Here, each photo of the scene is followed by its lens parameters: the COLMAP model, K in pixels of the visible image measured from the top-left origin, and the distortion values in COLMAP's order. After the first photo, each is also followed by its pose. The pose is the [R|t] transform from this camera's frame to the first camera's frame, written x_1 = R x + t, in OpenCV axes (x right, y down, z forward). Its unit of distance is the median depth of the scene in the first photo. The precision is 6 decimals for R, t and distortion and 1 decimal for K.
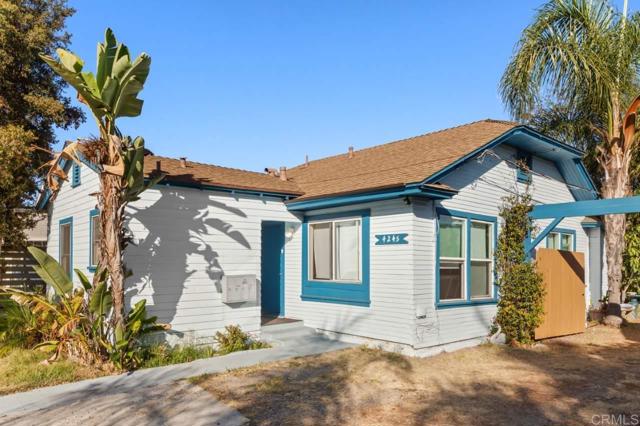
lens RADIAL K [[463.8, 0, 323.4], [0, 463.8, 253.9], [0, 0, 1]] dist [-0.004577, 0.001956]
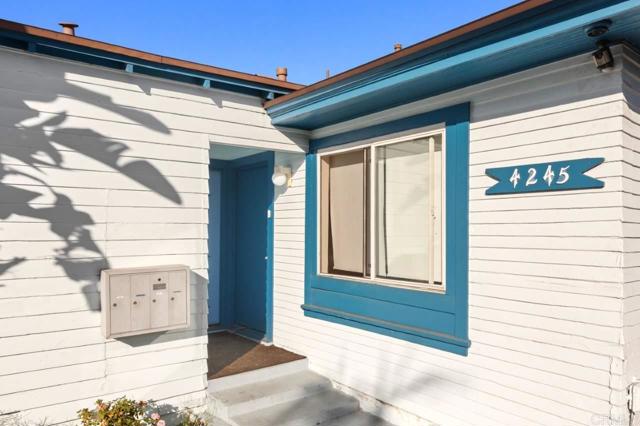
lens RADIAL K [[462.0, 0, 324.7], [0, 462.0, 230.9], [0, 0, 1]] dist [0.006477, 0.005103]
pose [[0.997997, 0.006906, -0.062888, 0.004645], [-0.005599, 0.999765, 0.020935, 0.002243], [0.063018, -0.020541, 0.997801, 0.576992]]
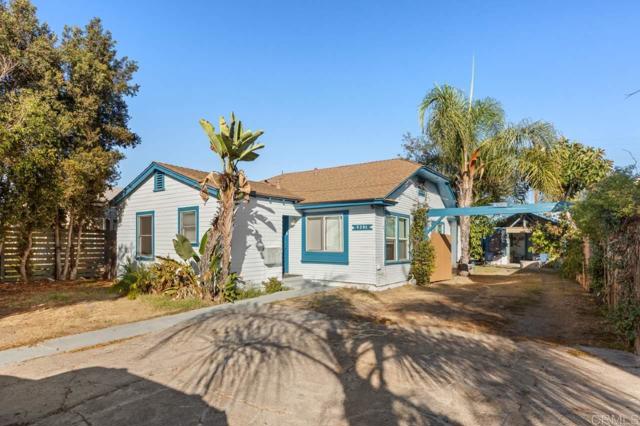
lens RADIAL K [[366.2, 0, 324.1], [0, 366.2, 234.4], [0, 0, 1]] dist [0.004691, 0.000422]
pose [[0.972568, 0.002886, 0.232602, -0.301883], [-0.002068, 0.999991, -0.003762, 0.000917], [-0.232610, 0.003178, 0.972565, -0.329509]]
